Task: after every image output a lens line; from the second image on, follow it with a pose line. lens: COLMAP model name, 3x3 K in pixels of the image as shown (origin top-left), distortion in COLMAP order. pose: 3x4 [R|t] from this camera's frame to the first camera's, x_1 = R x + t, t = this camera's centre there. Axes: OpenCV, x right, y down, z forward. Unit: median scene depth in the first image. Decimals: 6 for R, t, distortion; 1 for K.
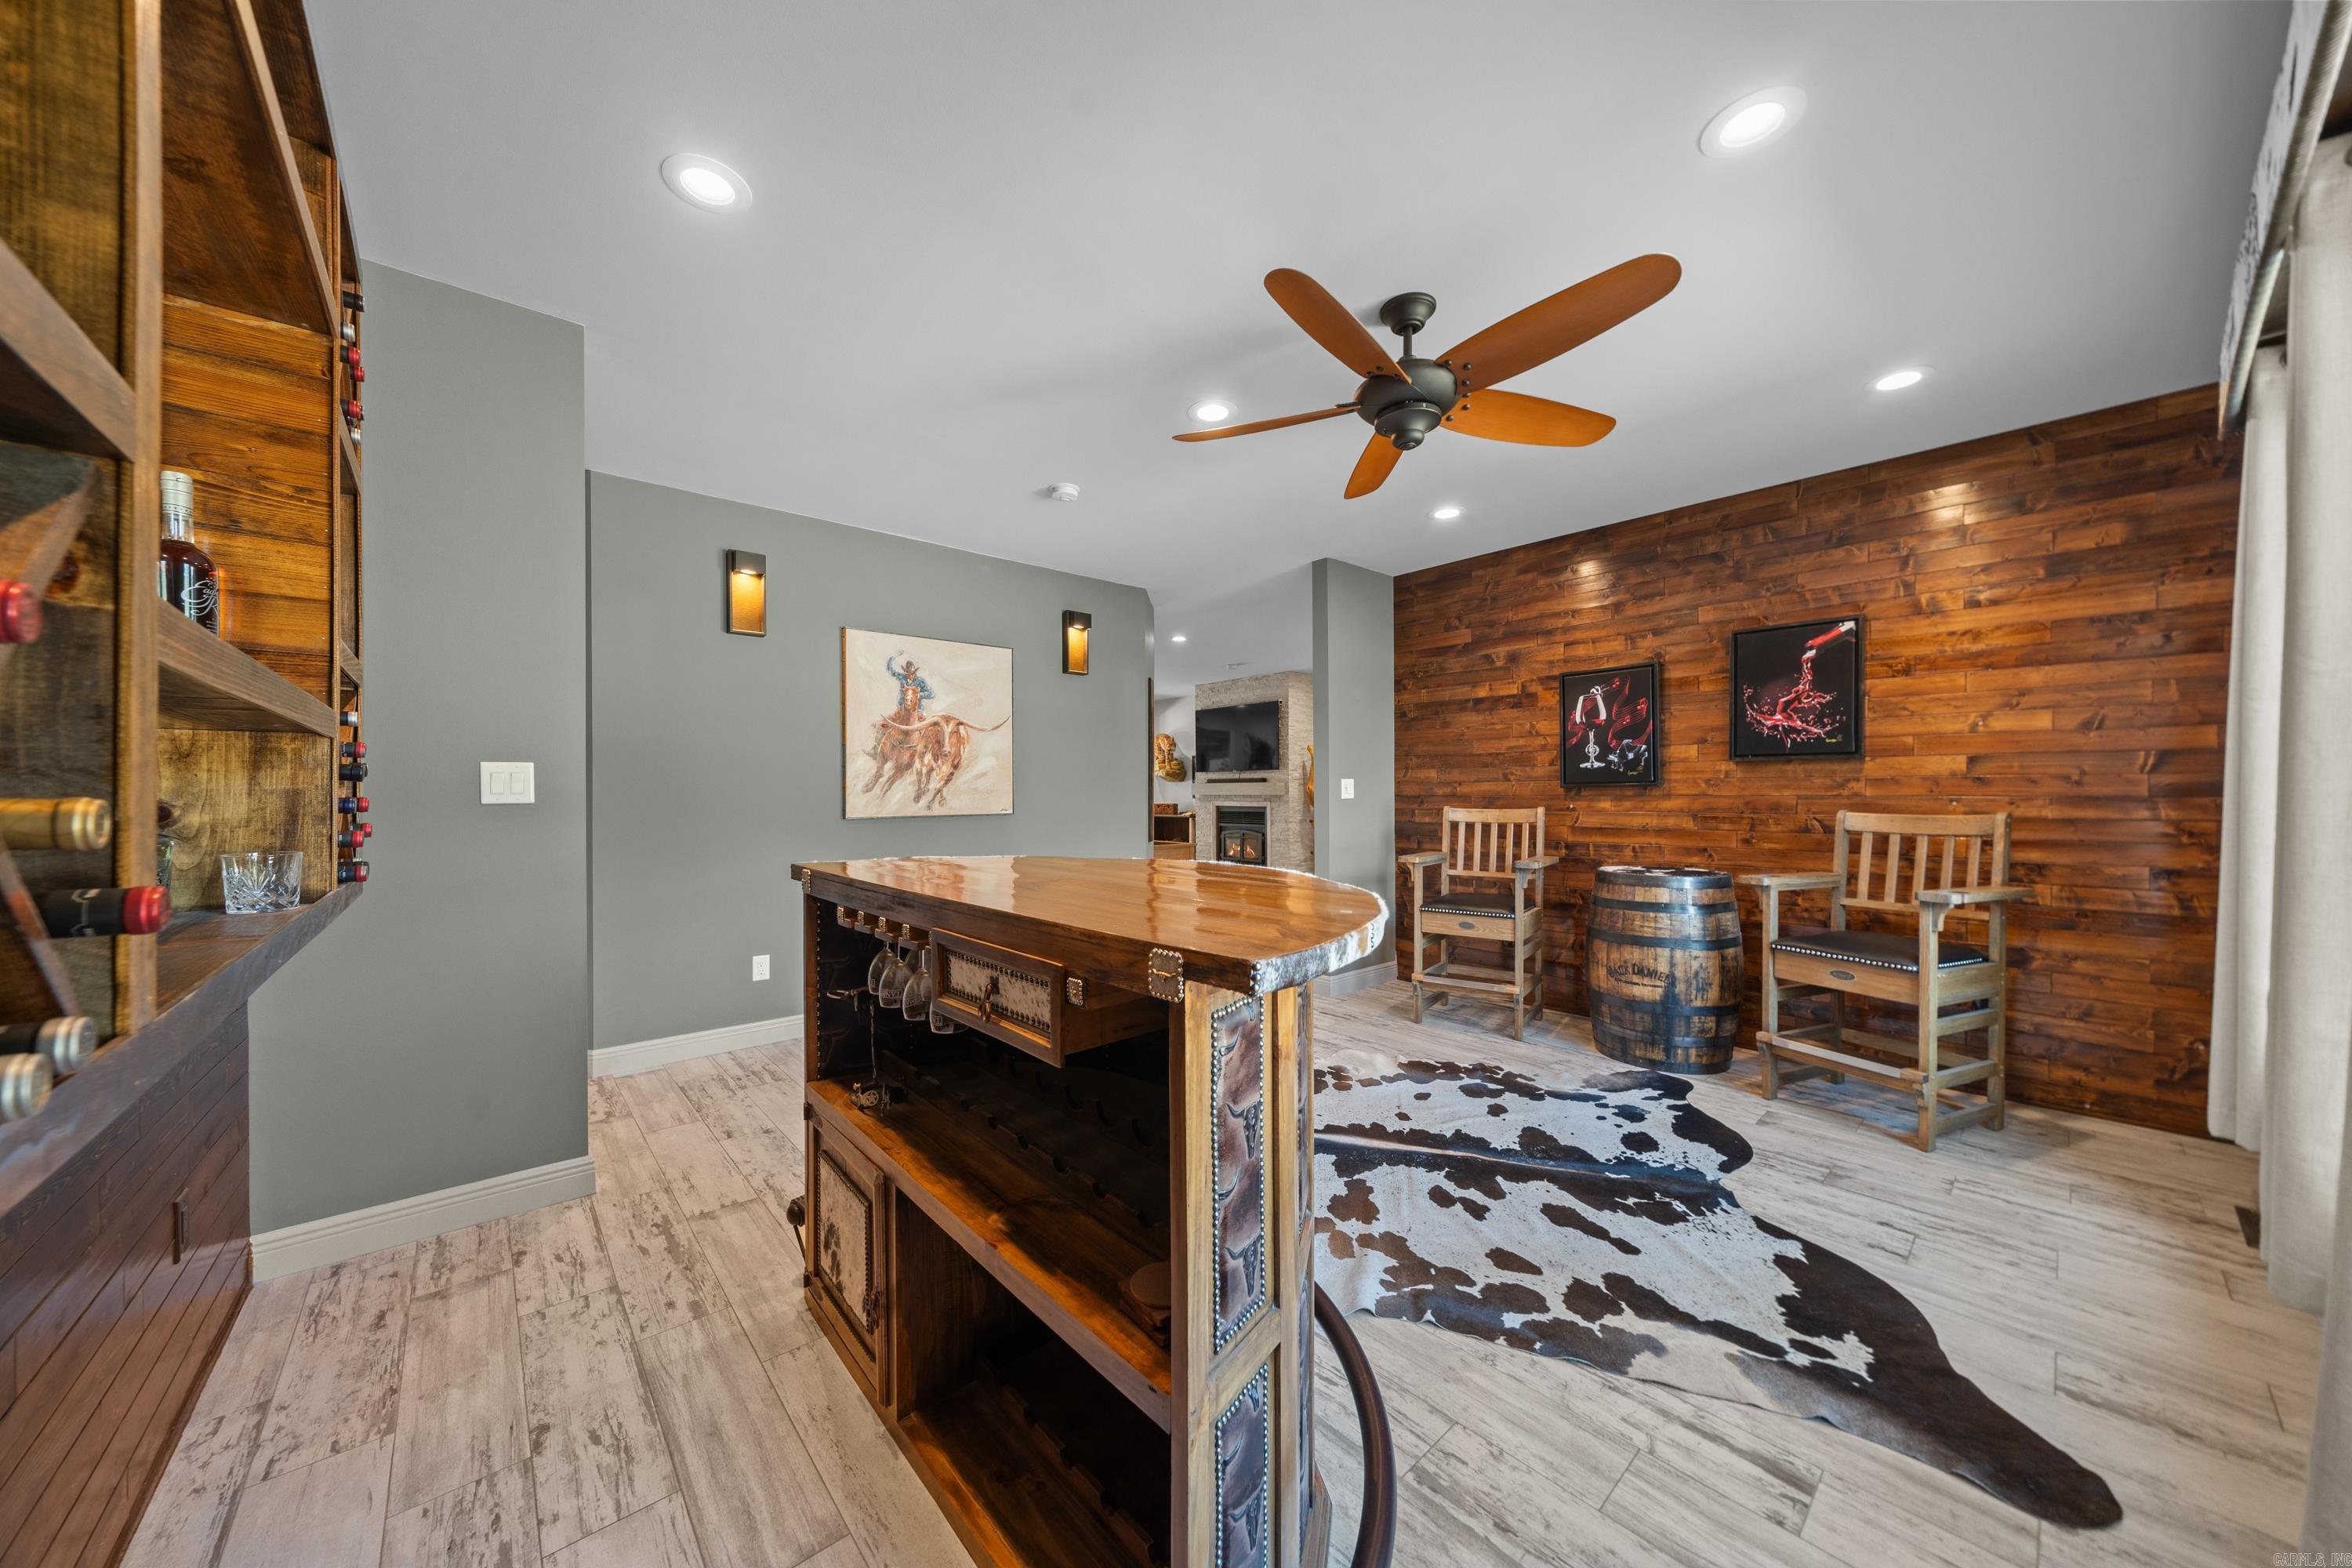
lens RADIAL K [[802.7, 0, 1160.1], [0, 802.7, 795.1], [0, 0, 1]] dist [-0.005160, -0.000088]
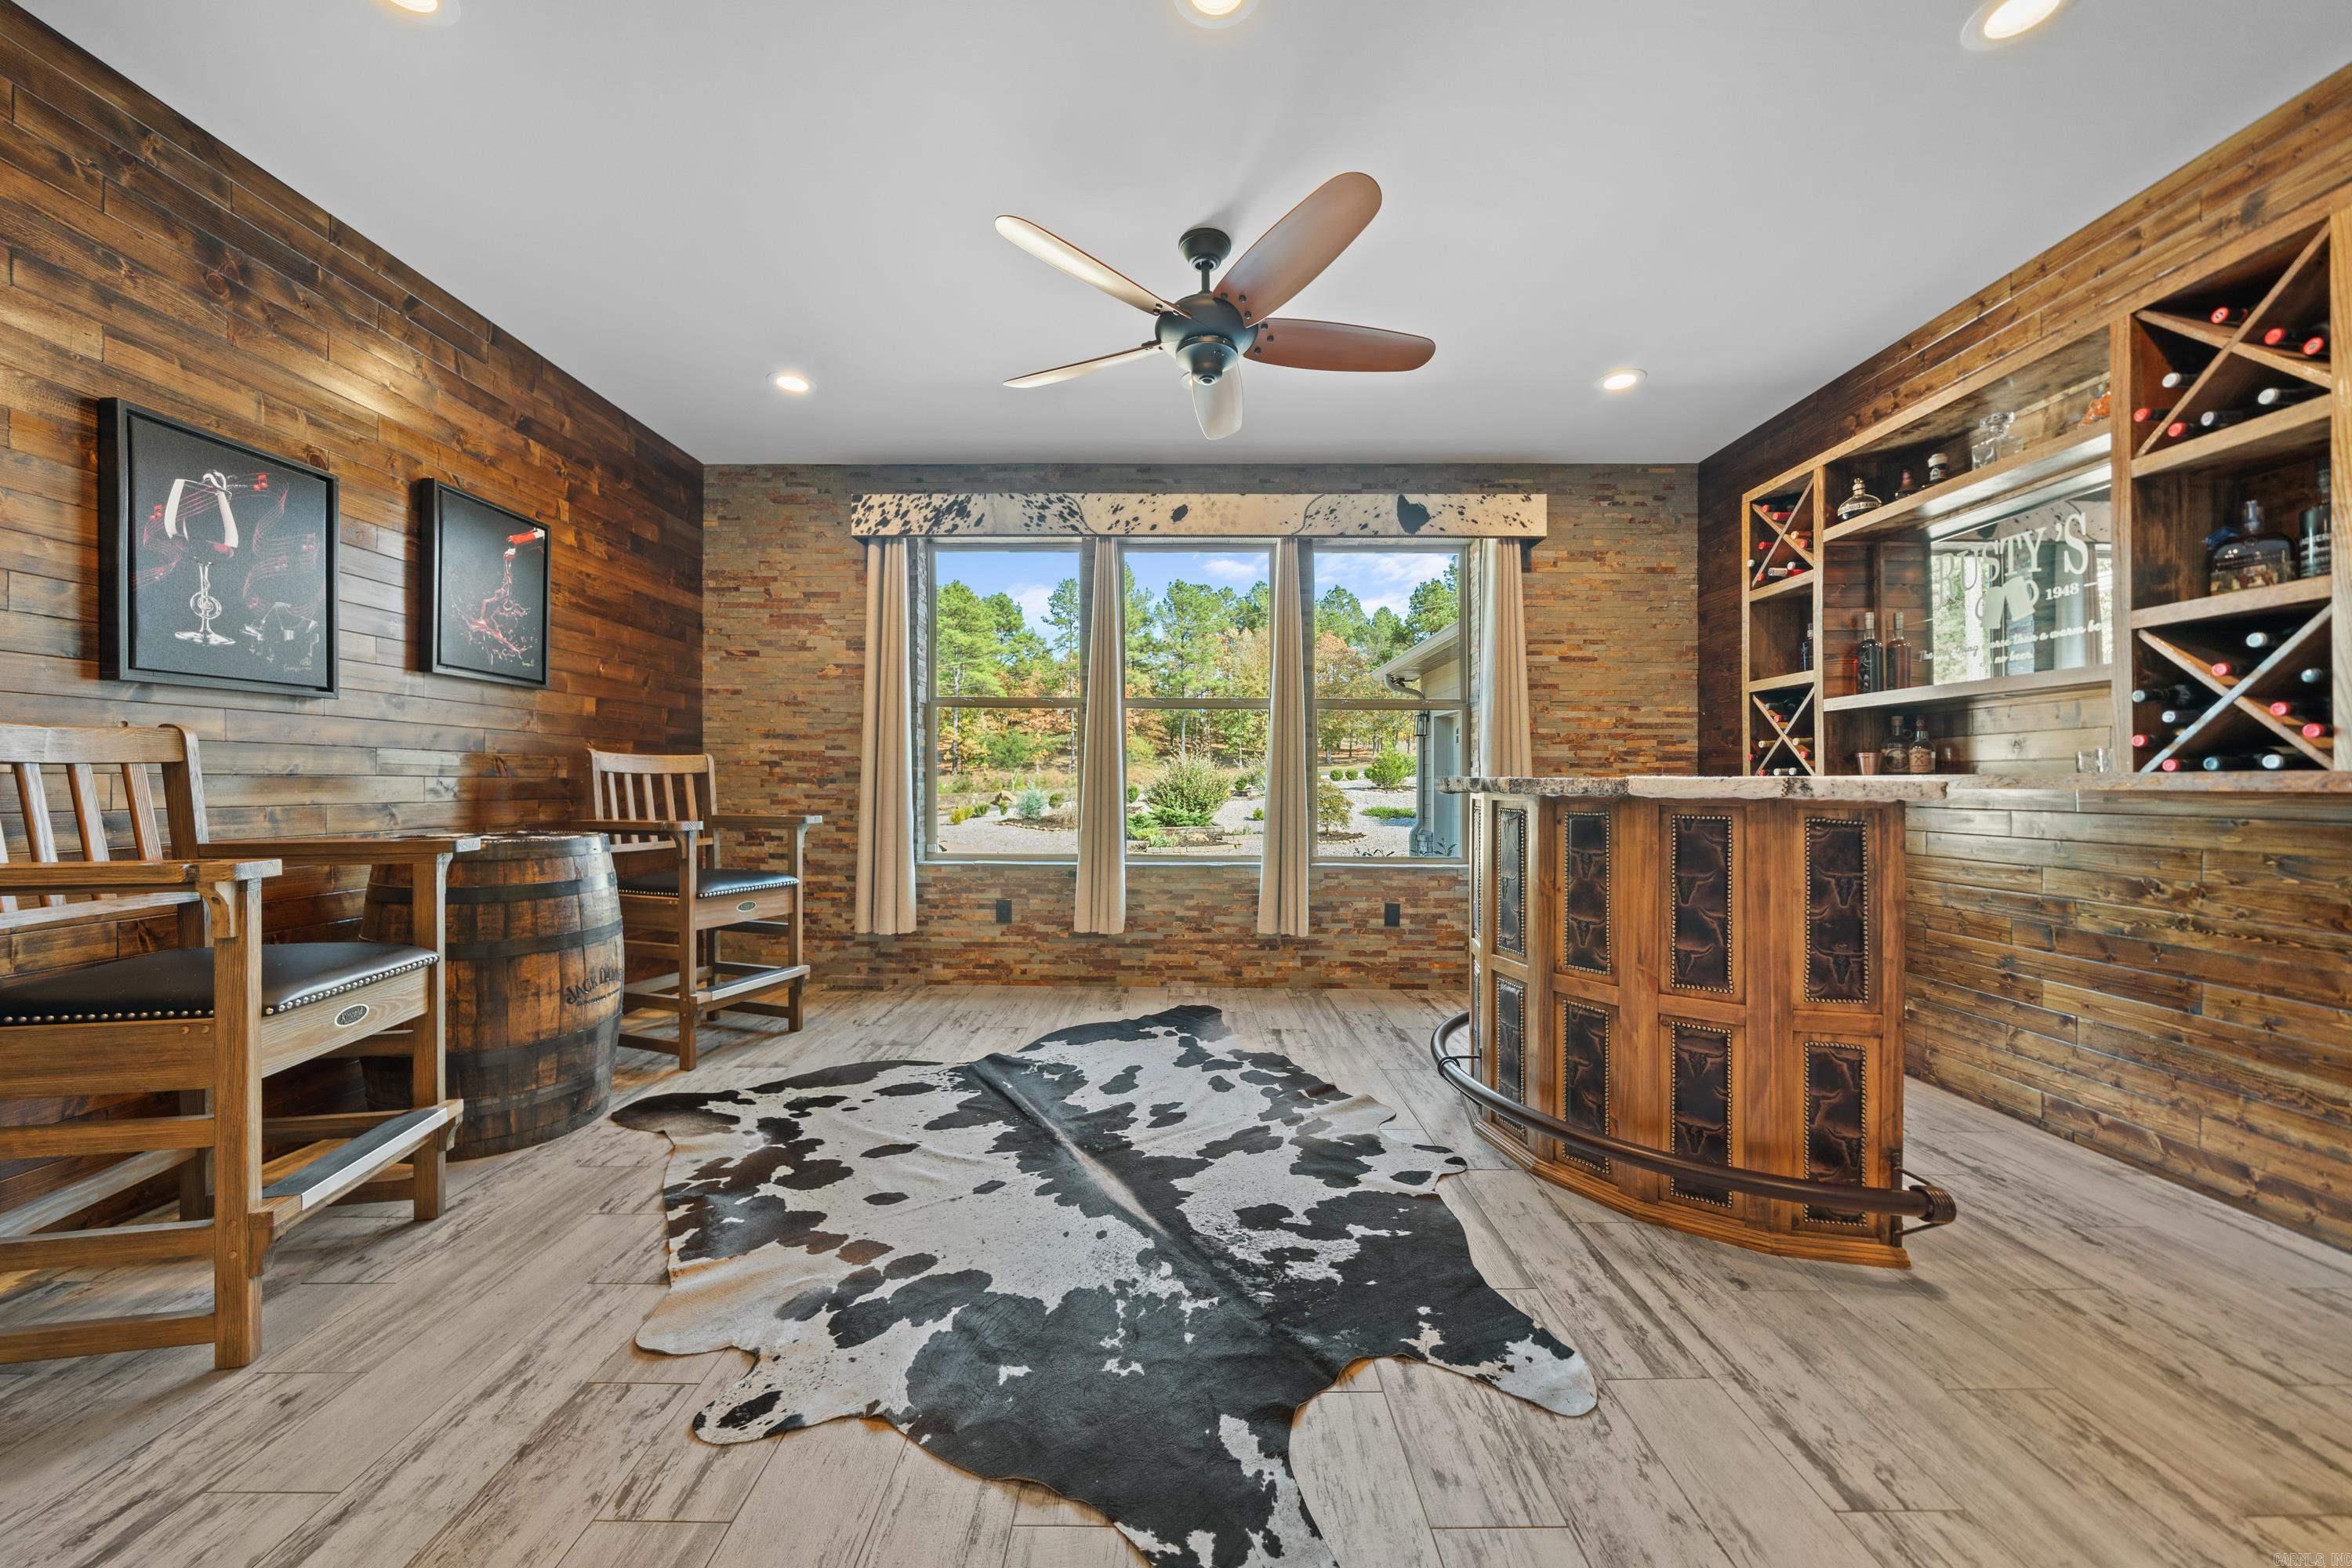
lens RADIAL K [[825.1, 0, 1185.4], [0, 825.1, 782.4], [0, 0, 1]] dist [-0.005585, 0.000148]
pose [[-0.760670, -0.003043, 0.649131, -0.269916], [-0.004161, 0.999991, -0.000189, 0.060649], [-0.649125, -0.002845, -0.760676, 1.416009]]
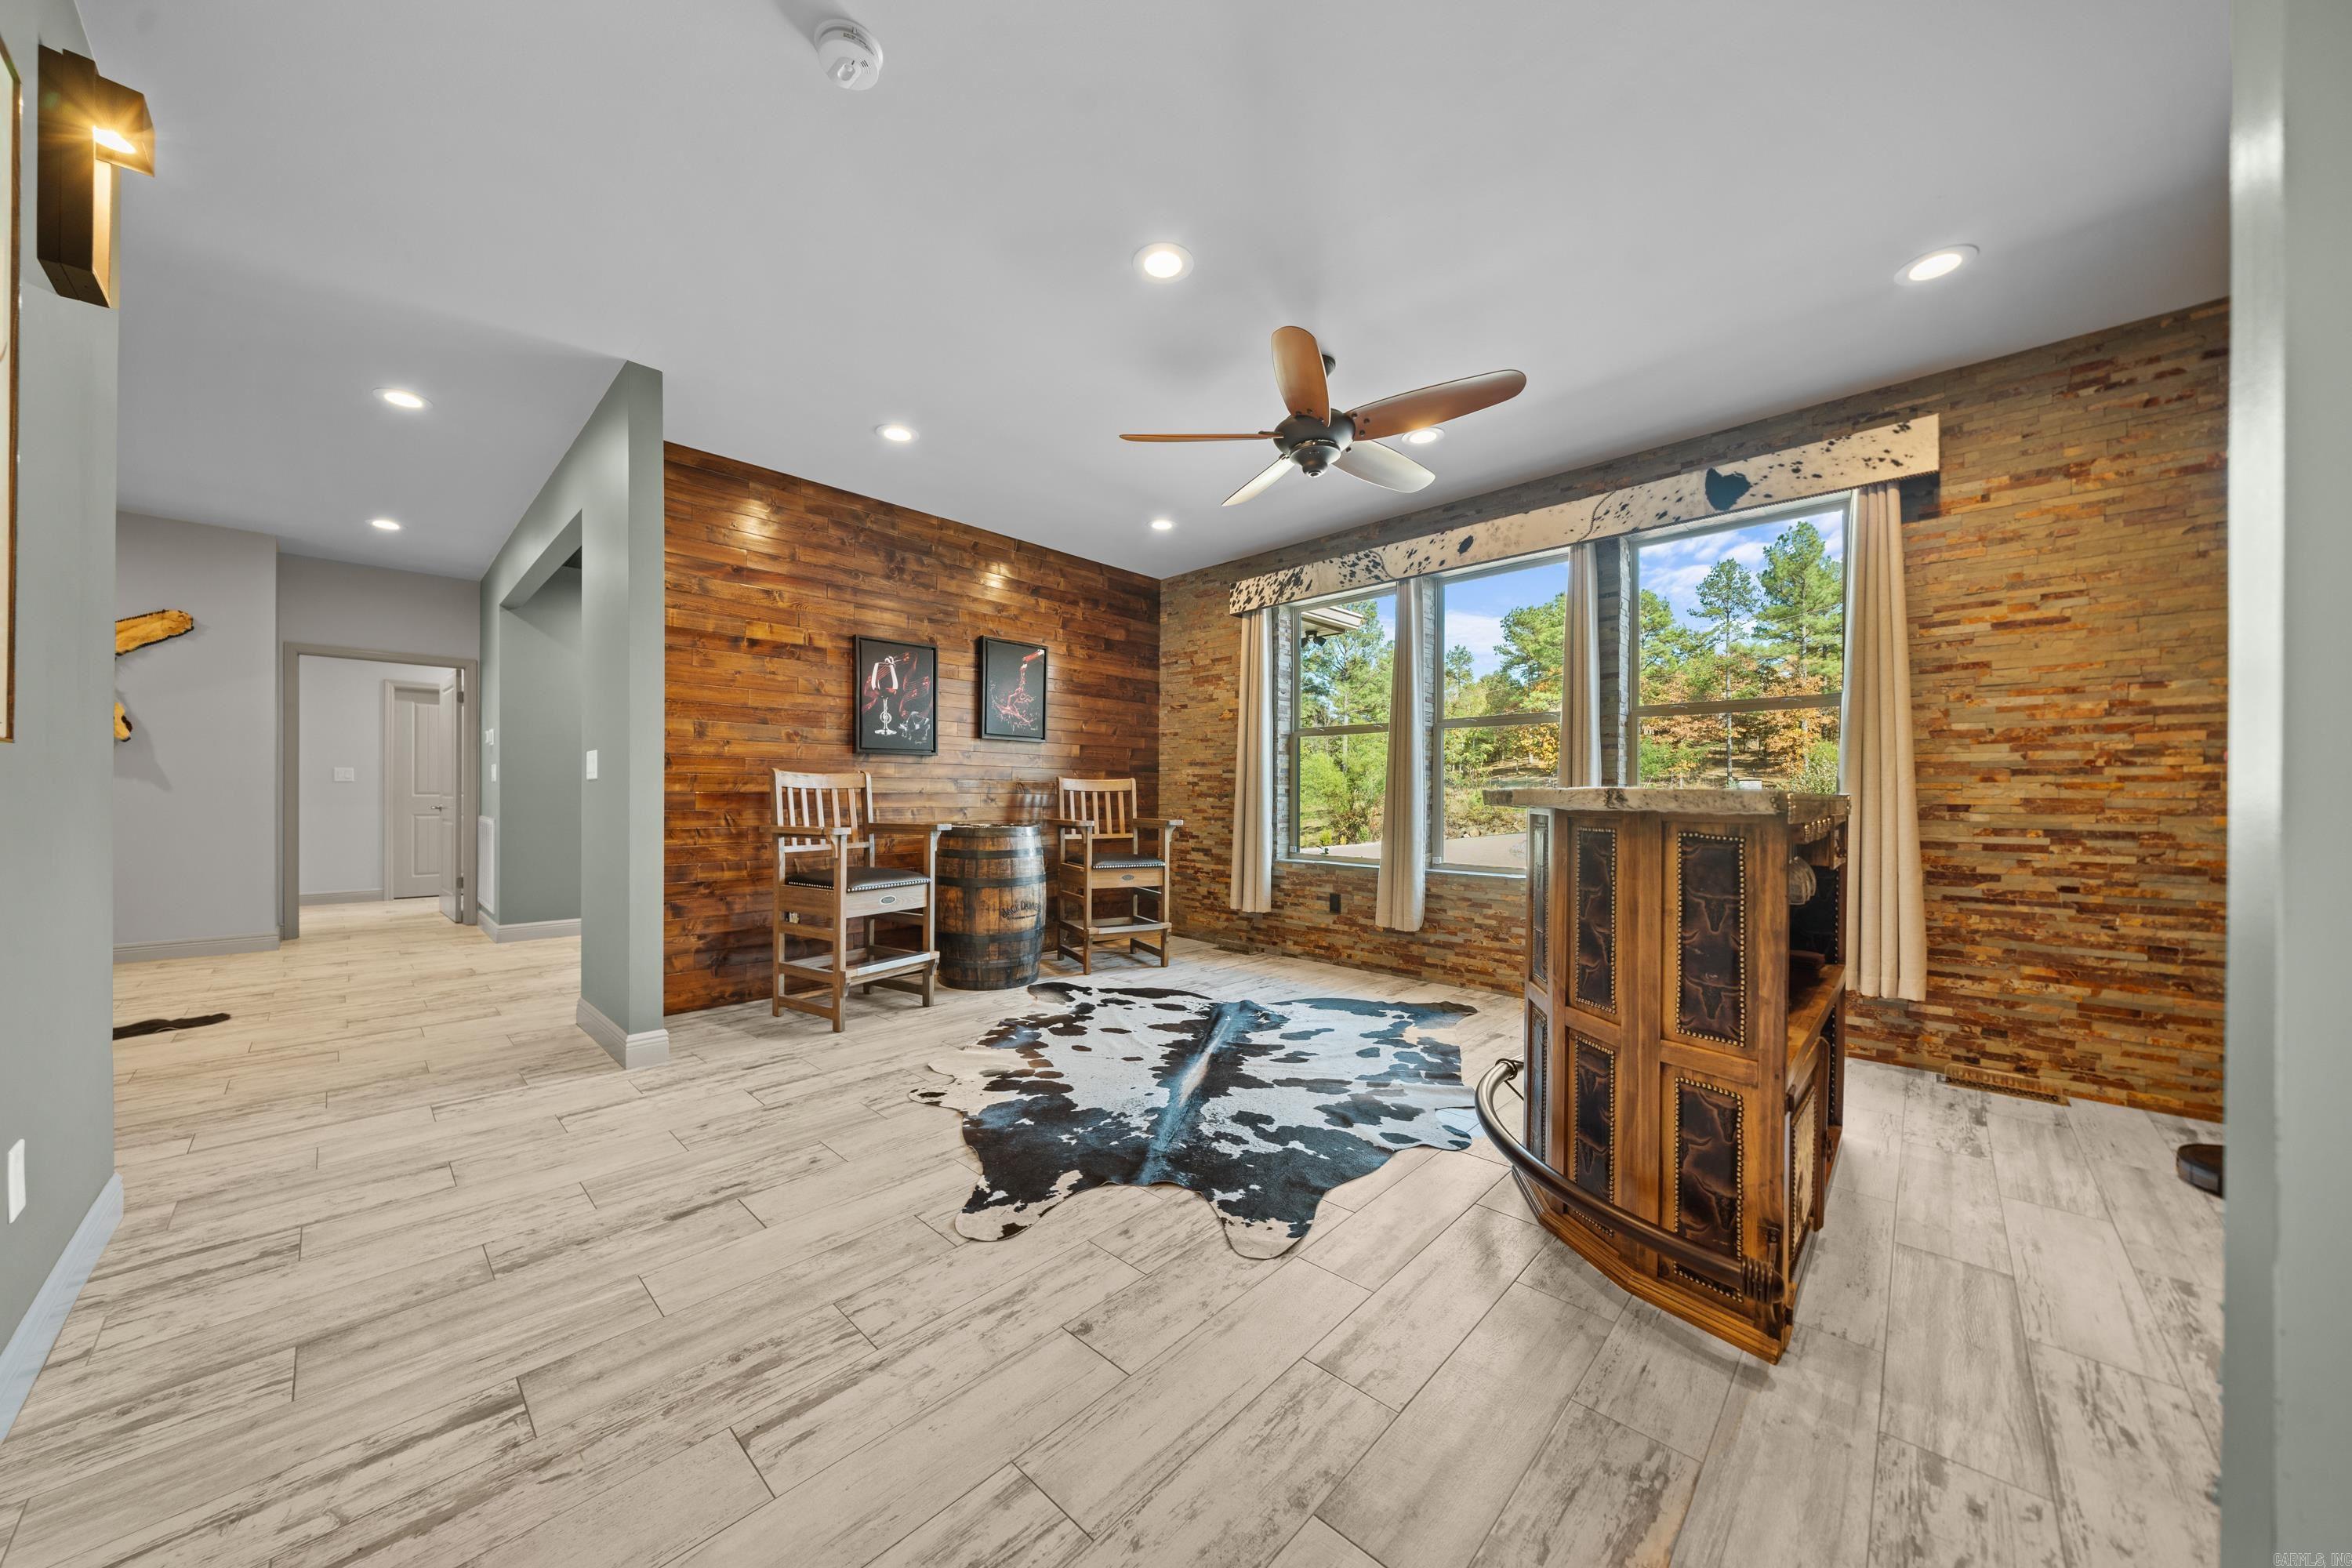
lens RADIAL K [[802.7, 0, 1160.1], [0, 802.7, 795.1], [0, 0, 1]] dist [-0.005160, -0.000088]
pose [[-0.087679, 0.001214, 0.996148, -0.731416], [-0.003740, 0.999992, -0.001548, 0.061745], [-0.996142, -0.003862, -0.087673, 1.054217]]
